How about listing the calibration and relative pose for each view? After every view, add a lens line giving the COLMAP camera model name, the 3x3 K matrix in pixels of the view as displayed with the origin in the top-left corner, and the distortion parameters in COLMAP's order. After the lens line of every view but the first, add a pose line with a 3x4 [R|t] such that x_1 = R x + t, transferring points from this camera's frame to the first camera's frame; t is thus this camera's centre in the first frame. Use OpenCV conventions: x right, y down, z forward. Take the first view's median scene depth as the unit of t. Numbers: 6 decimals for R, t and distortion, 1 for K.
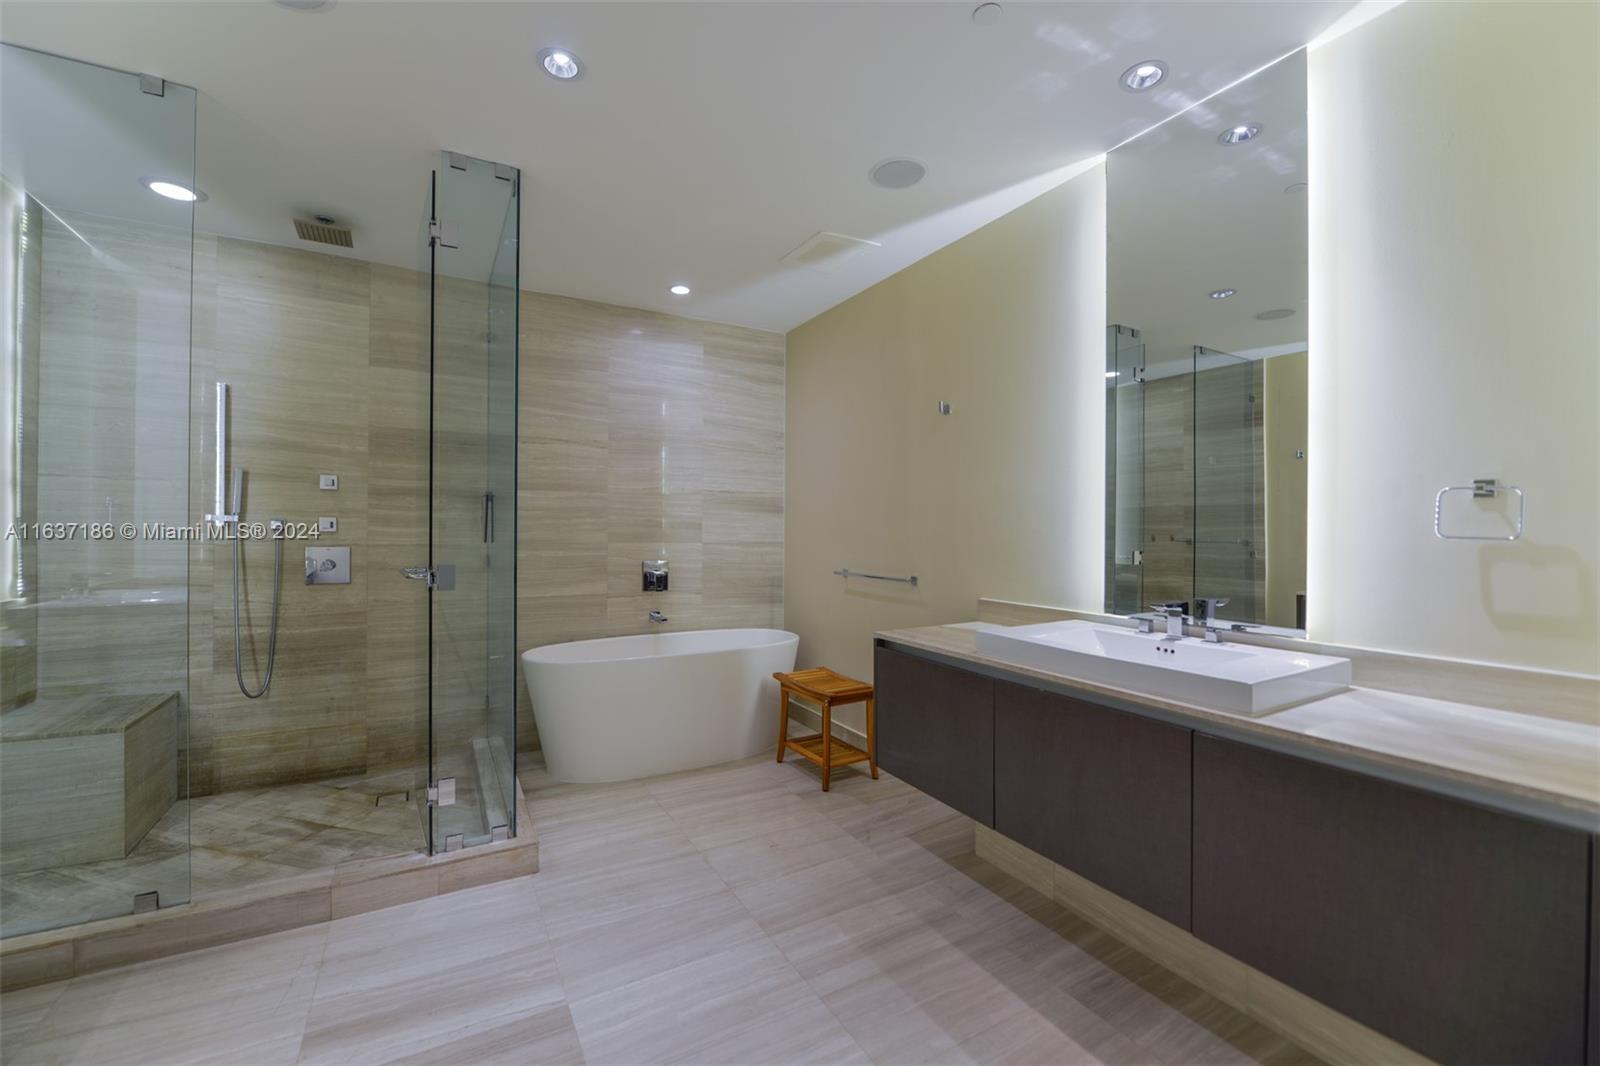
lens RADIAL K [[646.6, 0, 799.6], [0, 646.6, 530.1], [0, 0, 1]] dist [0.000410, -0.005083]
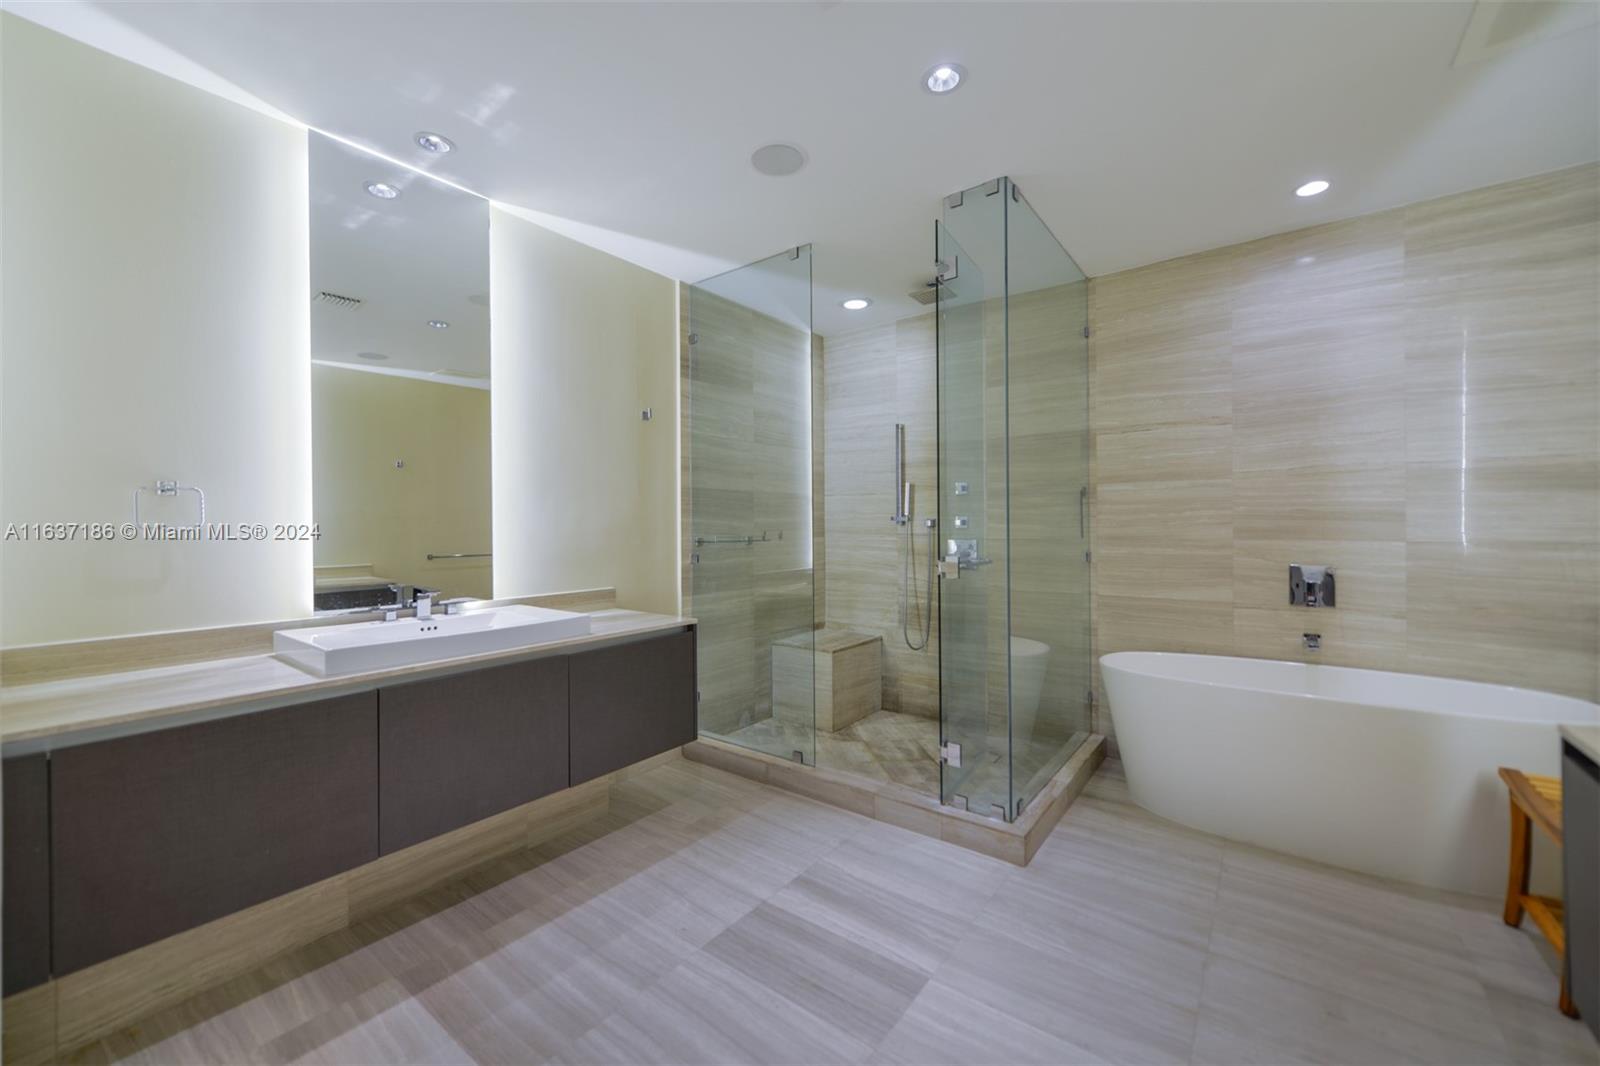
lens RADIAL K [[642.0, 0, 794.6], [0, 642.0, 526.7], [0, 0, 1]] dist [0.002698, 0.000048]
pose [[0.383403, -0.006829, -0.923556, 0.321267], [0.008896, 0.999954, -0.003701, 0.001860], [0.923538, -0.006797, 0.383446, 0.245917]]
